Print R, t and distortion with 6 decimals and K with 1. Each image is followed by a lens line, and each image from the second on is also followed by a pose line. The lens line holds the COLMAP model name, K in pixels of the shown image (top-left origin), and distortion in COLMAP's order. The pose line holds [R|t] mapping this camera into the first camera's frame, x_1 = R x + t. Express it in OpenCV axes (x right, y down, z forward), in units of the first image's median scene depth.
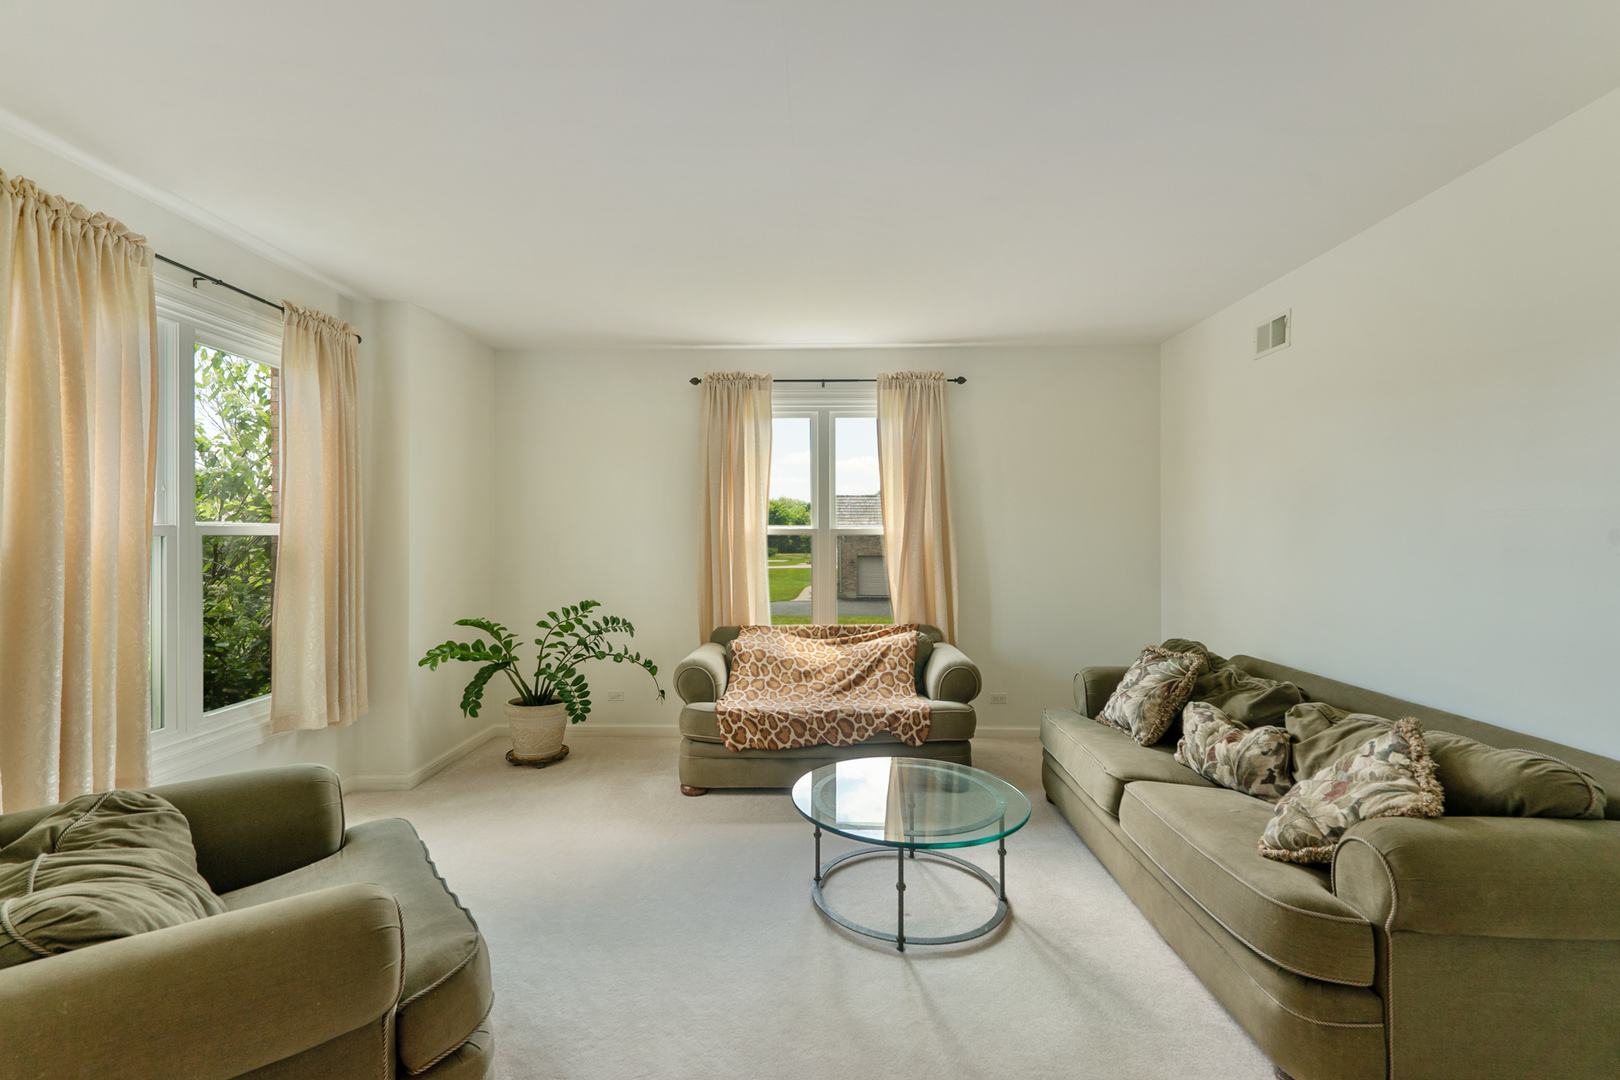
lens RADIAL K [[740.0, 0, 823.8], [0, 740.0, 535.2], [0, 0, 1]] dist [-0.007176, 0.003279]
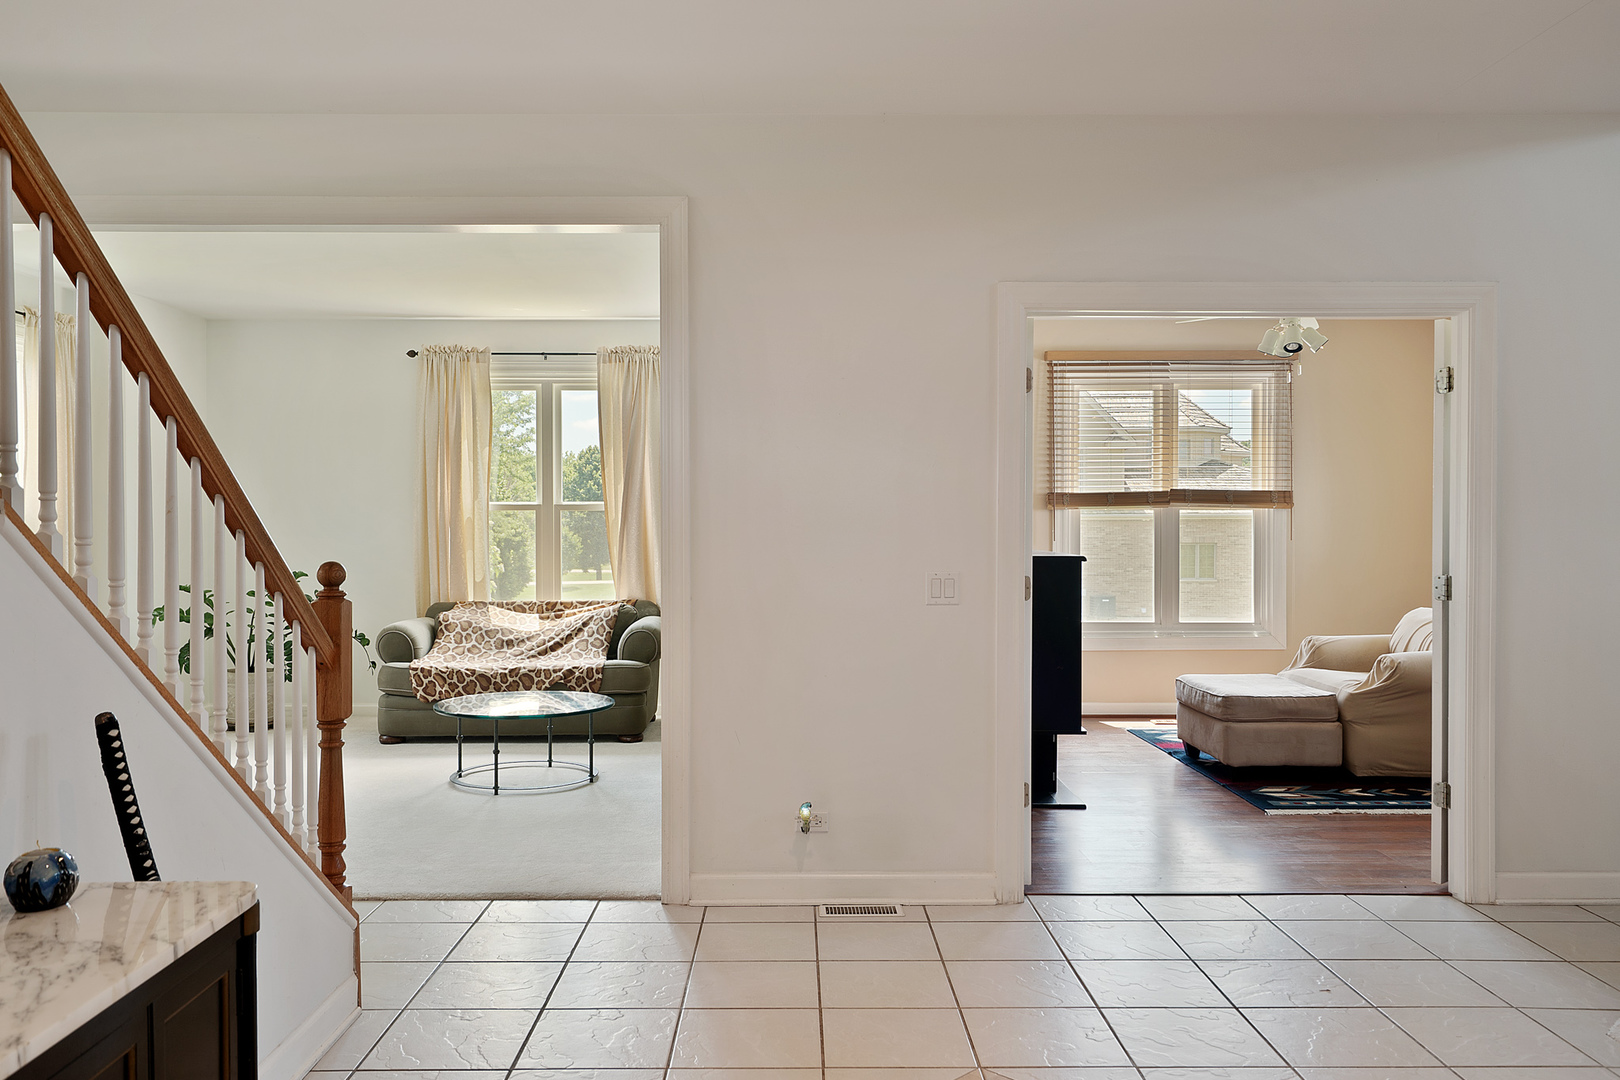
lens RADIAL K [[1257.4, 0, 794.6], [0, 1257.4, 548.8], [0, 0, 1]] dist [0.015714, -0.024117]
pose [[0.999975, 0.000072, 0.007099, 0.376738], [-0.000147, 0.999945, 0.010517, 0.038520], [-0.007098, -0.010518, 0.999919, -0.794574]]
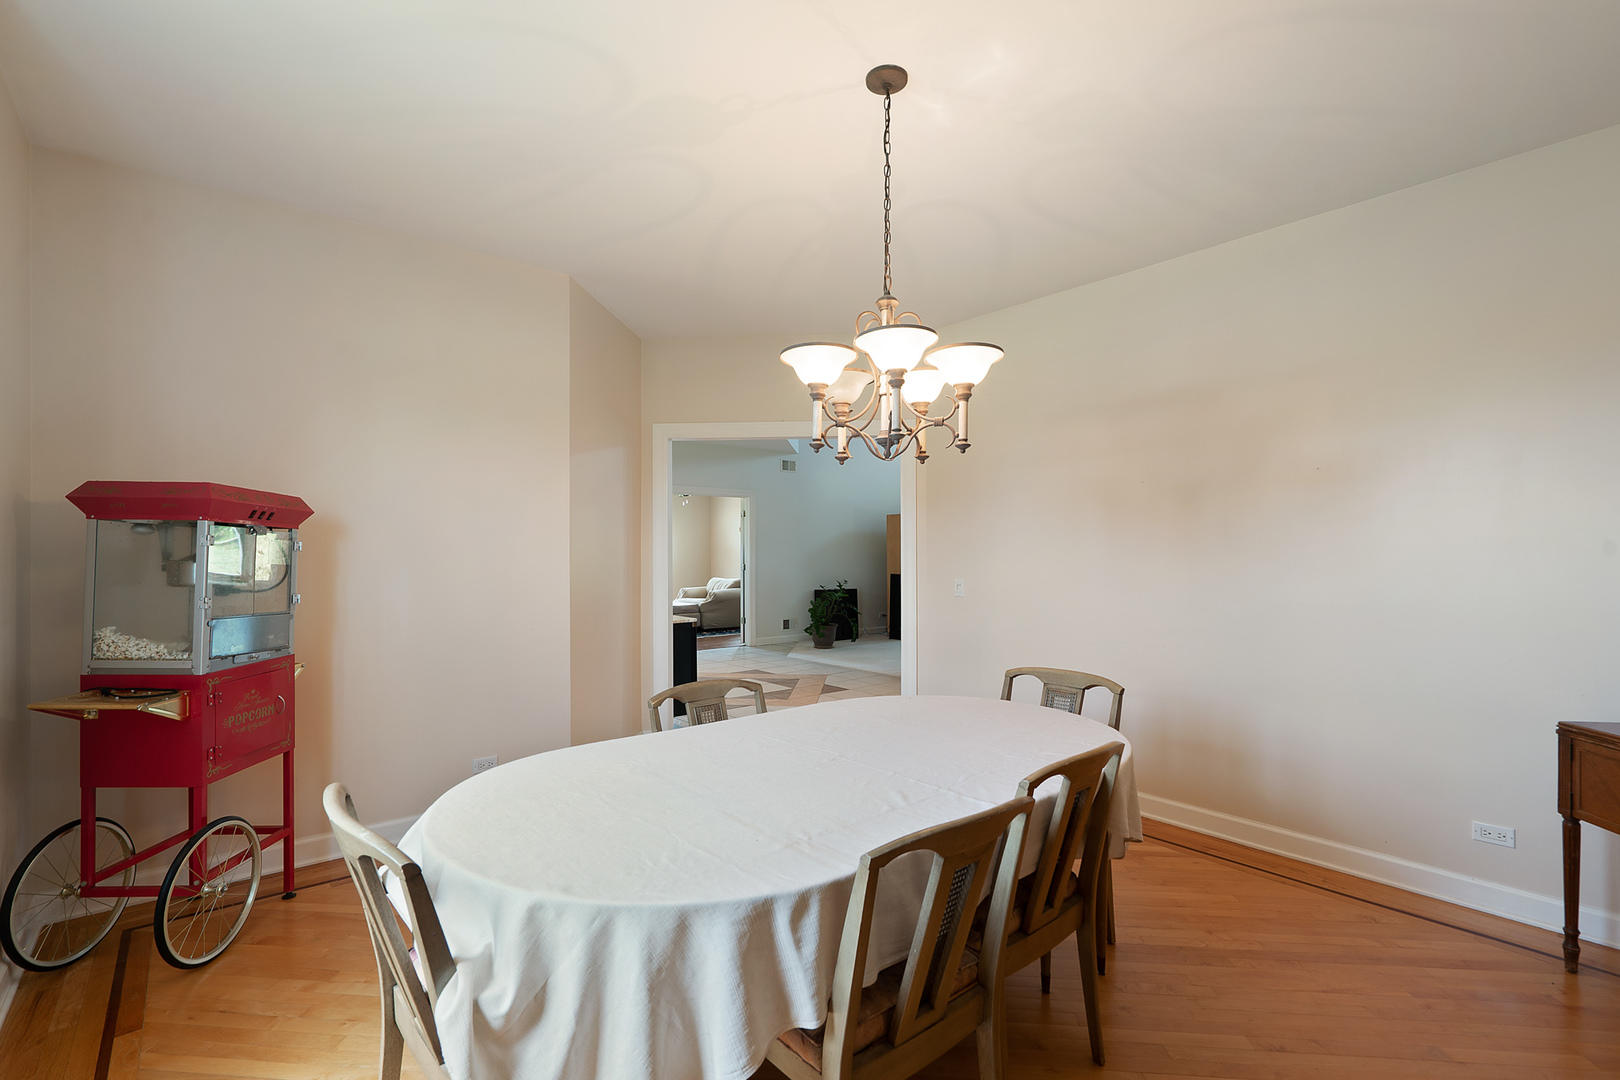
lens RADIAL K [[740.0, 0, 811.8], [0, 740.0, 548.9], [0, 0, 1]] dist [-0.007176, 0.003279]
pose [[0.759896, 0.001376, 0.650043, -0.443759], [0.006764, 0.999927, -0.010024, 0.048611], [-0.650010, 0.012014, 0.759831, -1.695099]]
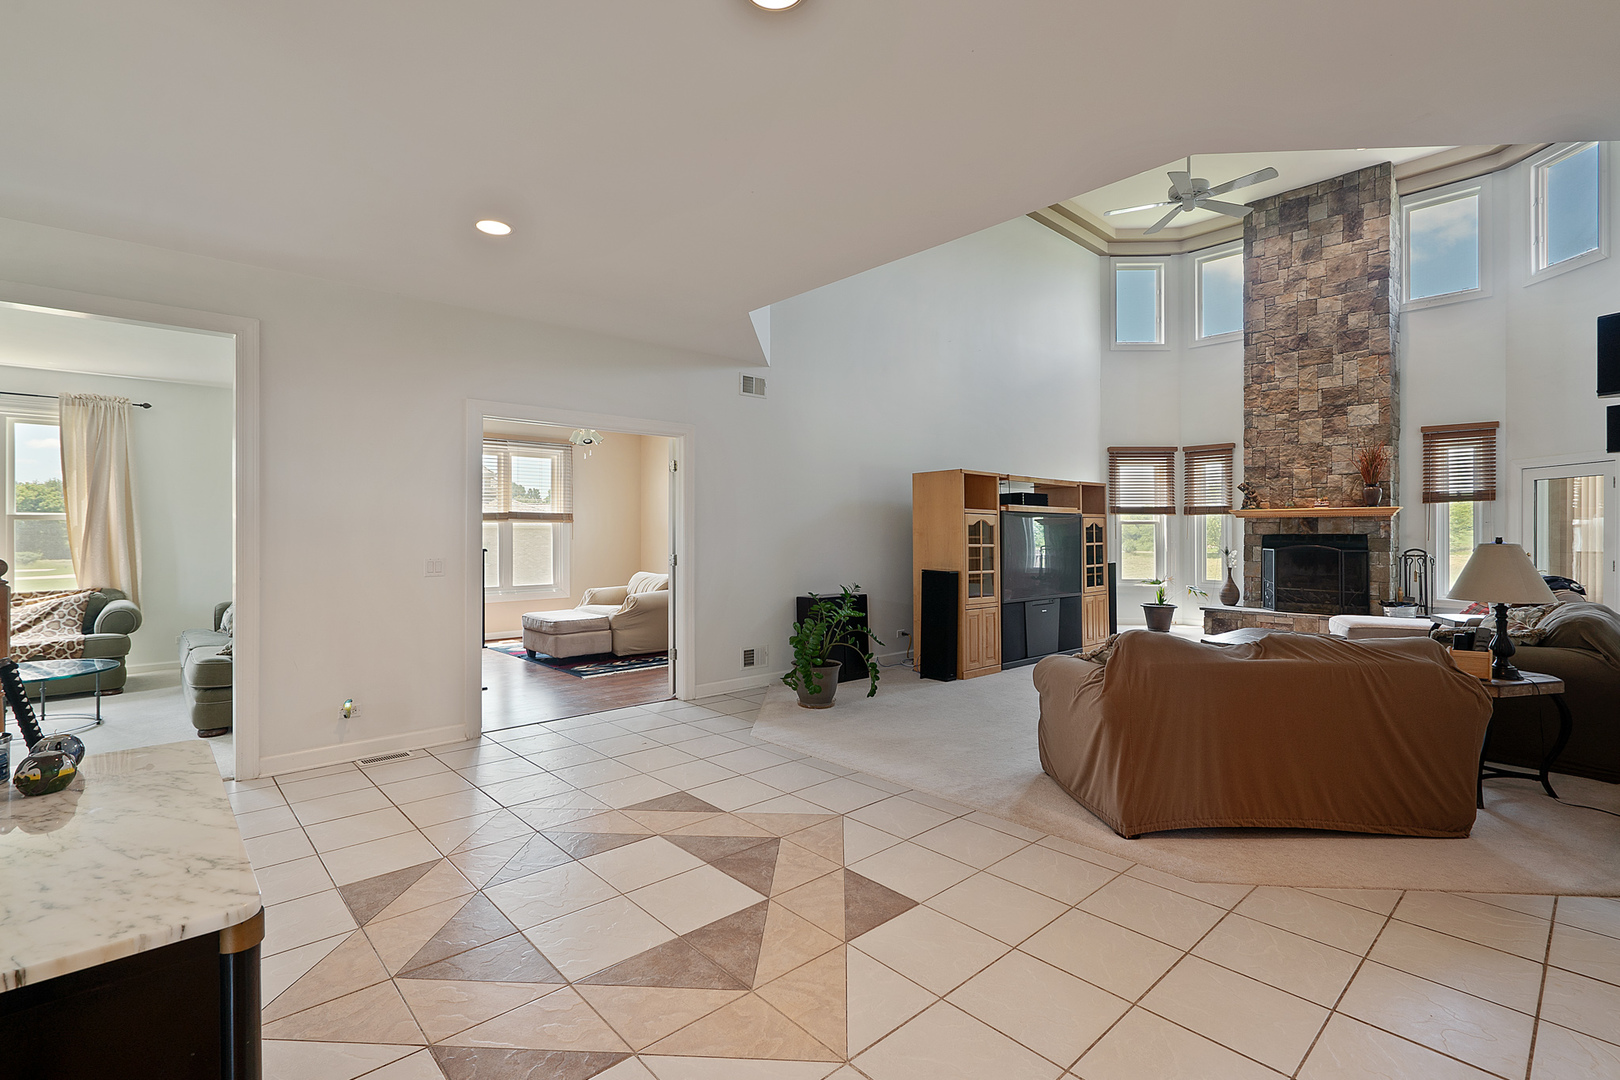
lens RADIAL K [[740.0, 0, 796.6], [0, 740.0, 531.5], [0, 0, 1]] dist [-0.007176, 0.003279]
pose [[0.741800, 0.000647, 0.670621, 0.189395], [0.005395, 0.999961, -0.006932, 0.040489], [-0.670600, 0.008760, 0.741768, -0.904978]]
